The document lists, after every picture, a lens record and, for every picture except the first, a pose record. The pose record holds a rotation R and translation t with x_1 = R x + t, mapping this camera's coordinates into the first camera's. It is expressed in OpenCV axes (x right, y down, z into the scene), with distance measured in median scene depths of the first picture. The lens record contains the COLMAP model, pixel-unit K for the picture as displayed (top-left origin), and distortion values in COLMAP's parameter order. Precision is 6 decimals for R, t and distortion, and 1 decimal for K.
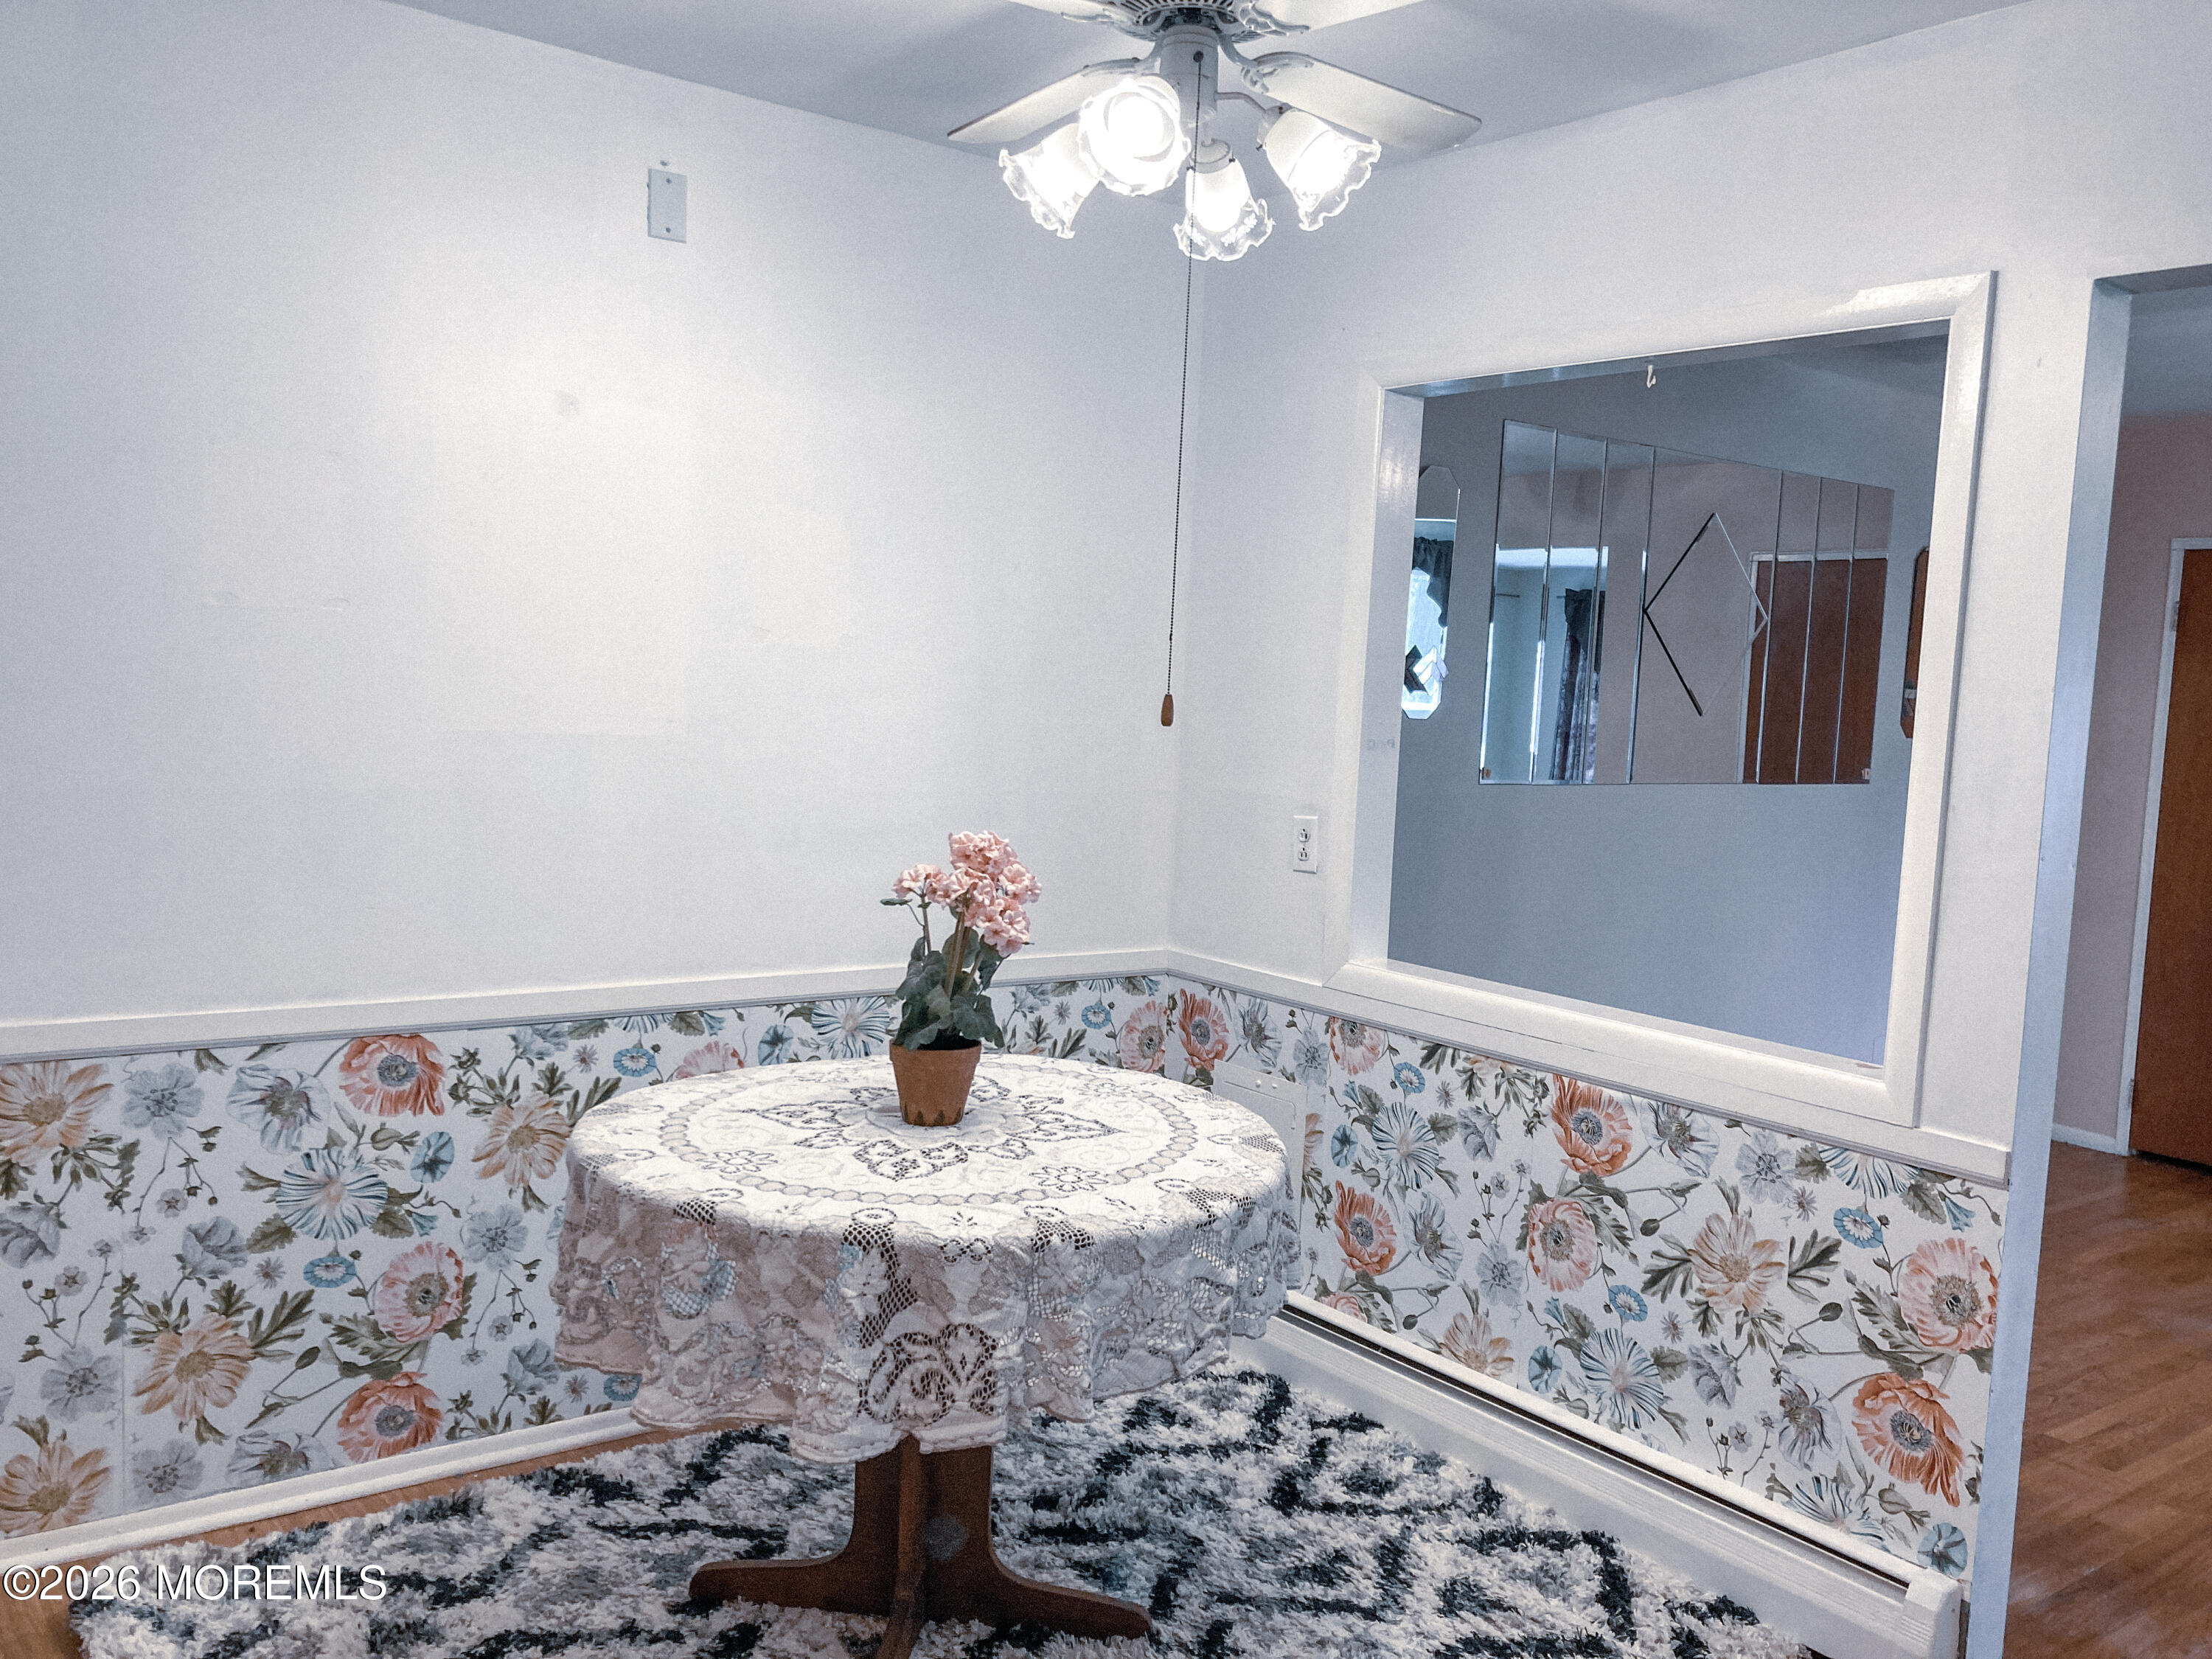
lens RADIAL K [[1846.6, 0, 1109.7], [0, 1846.6, 816.1], [0, 0, 1]] dist [0.024831, -0.008505]
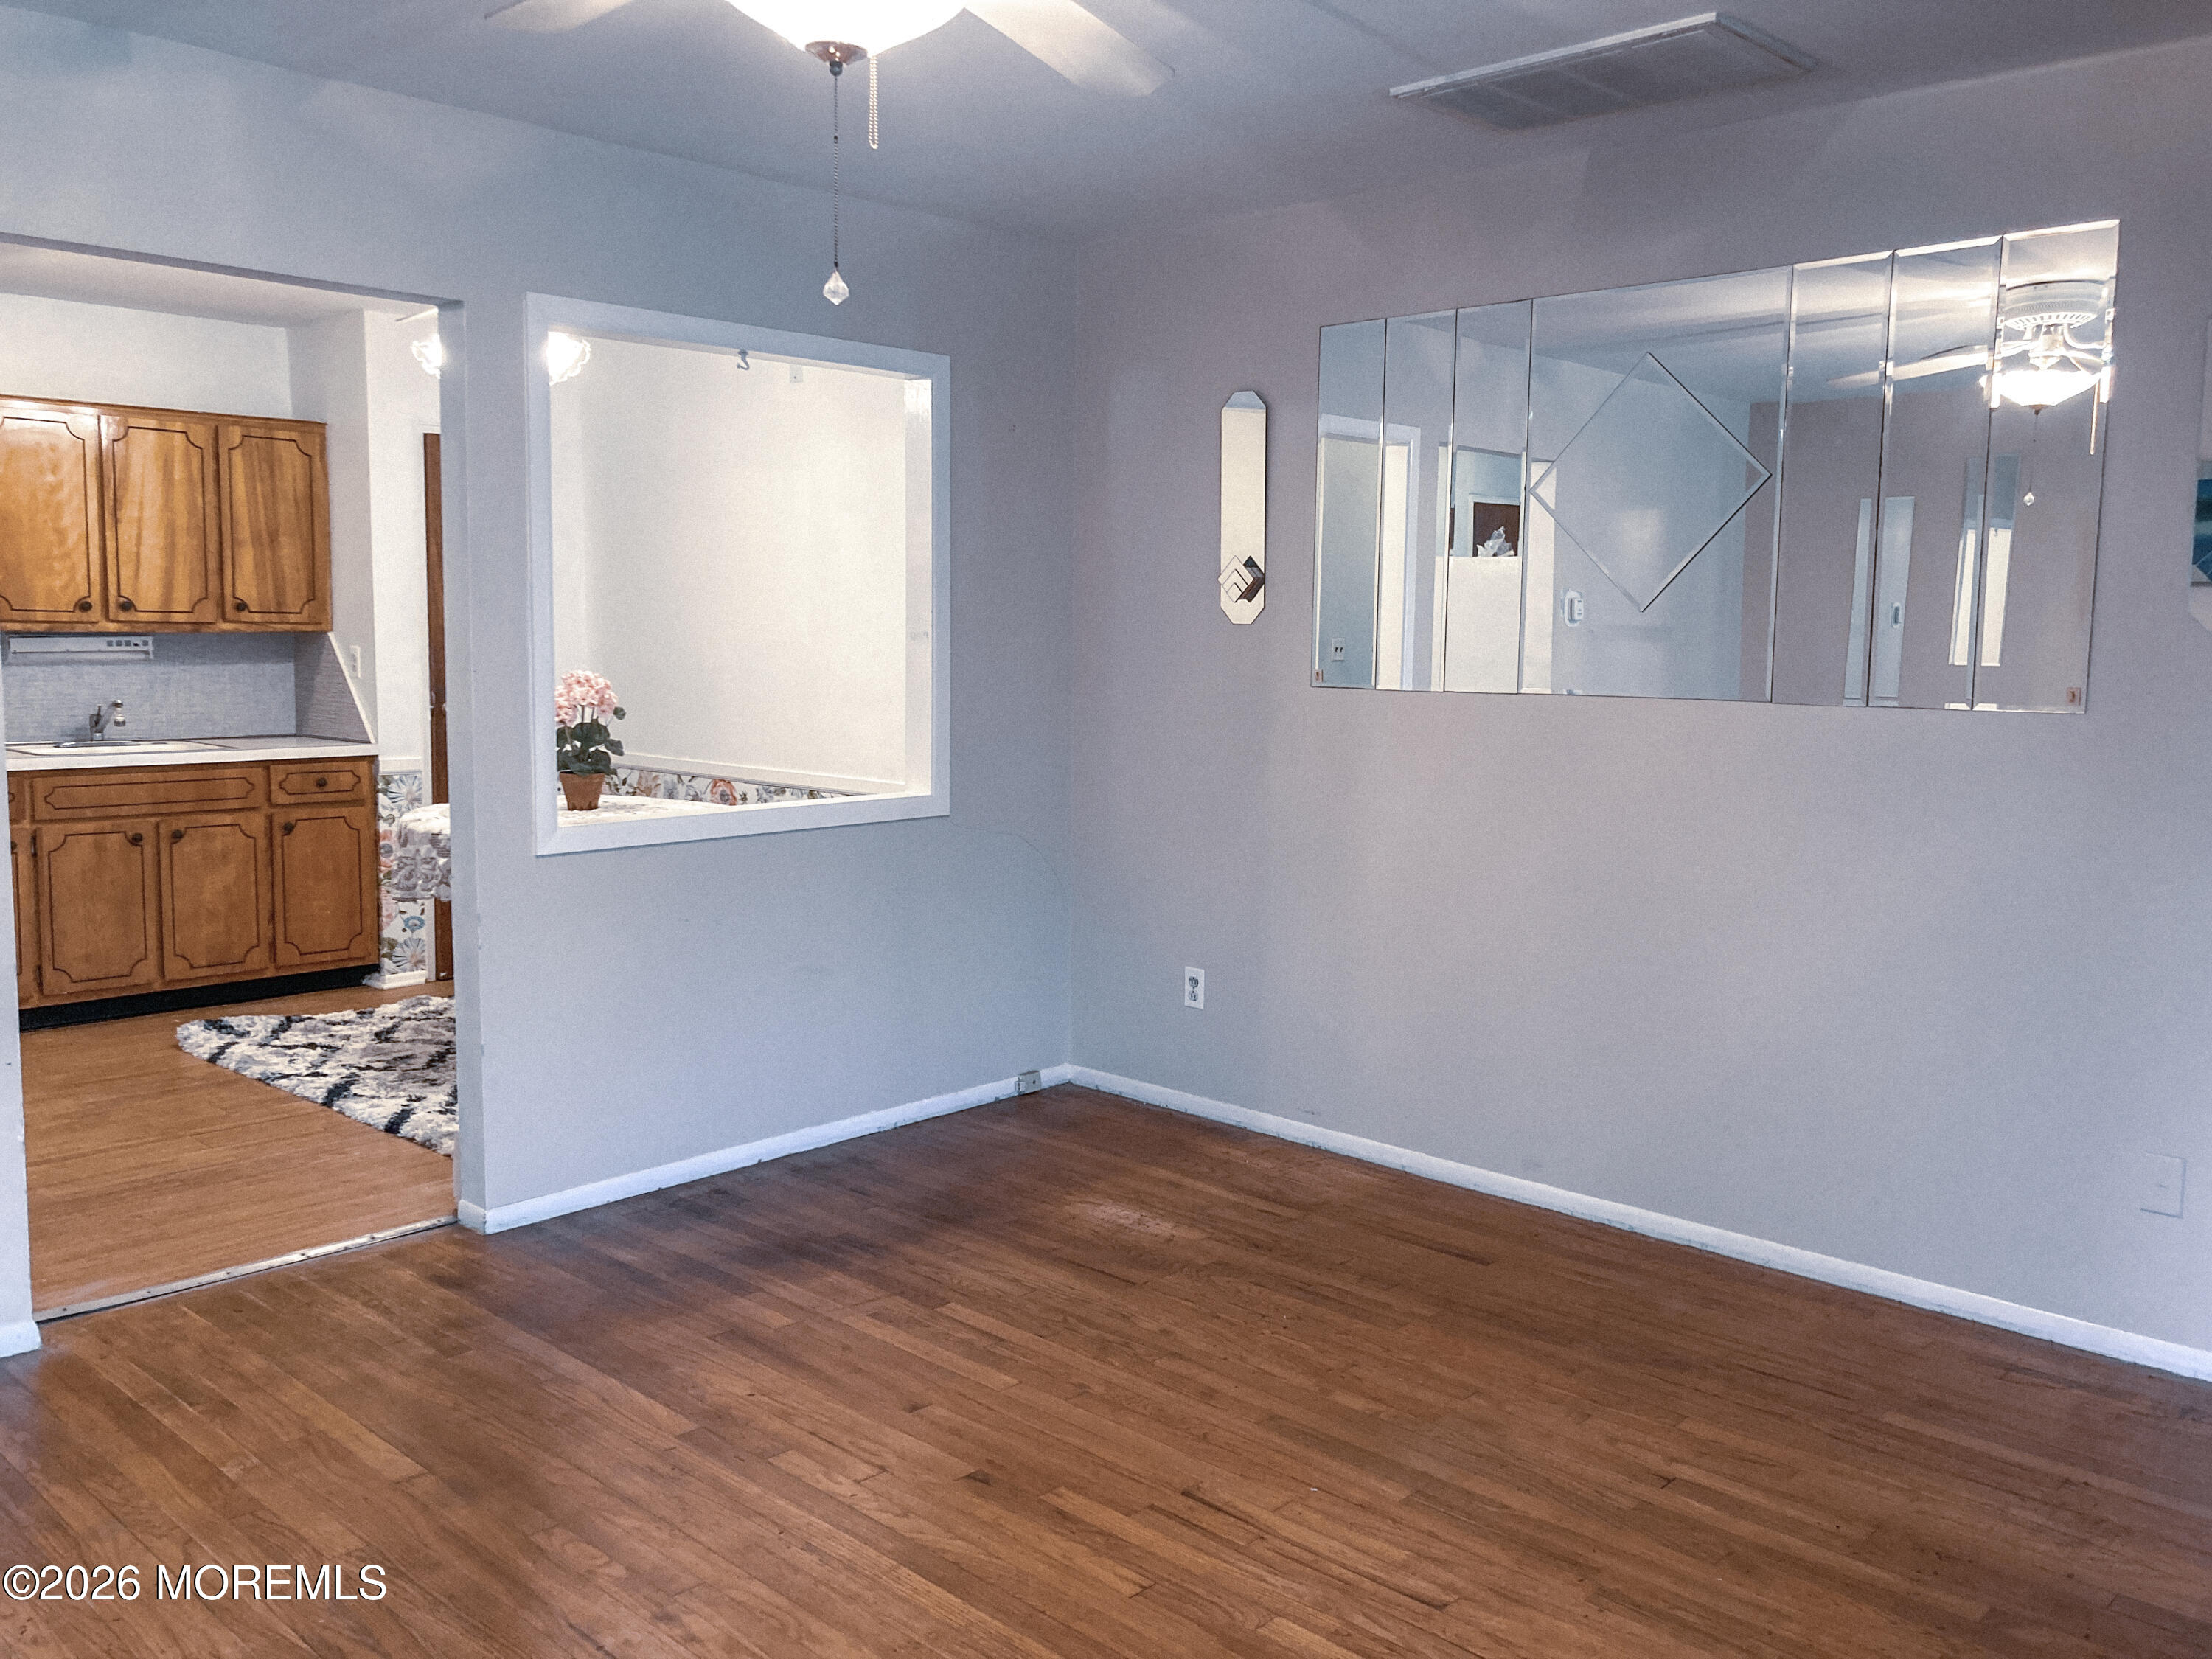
lens RADIAL K [[1846.6, 0, 1109.7], [0, 1846.6, 816.1], [0, 0, 1]] dist [0.024831, -0.008505]
pose [[0.149540, 0.089911, -0.984659, 1.774174], [-0.040163, 0.995587, 0.084809, -0.042957], [0.987940, 0.026864, 0.152491, 1.068719]]
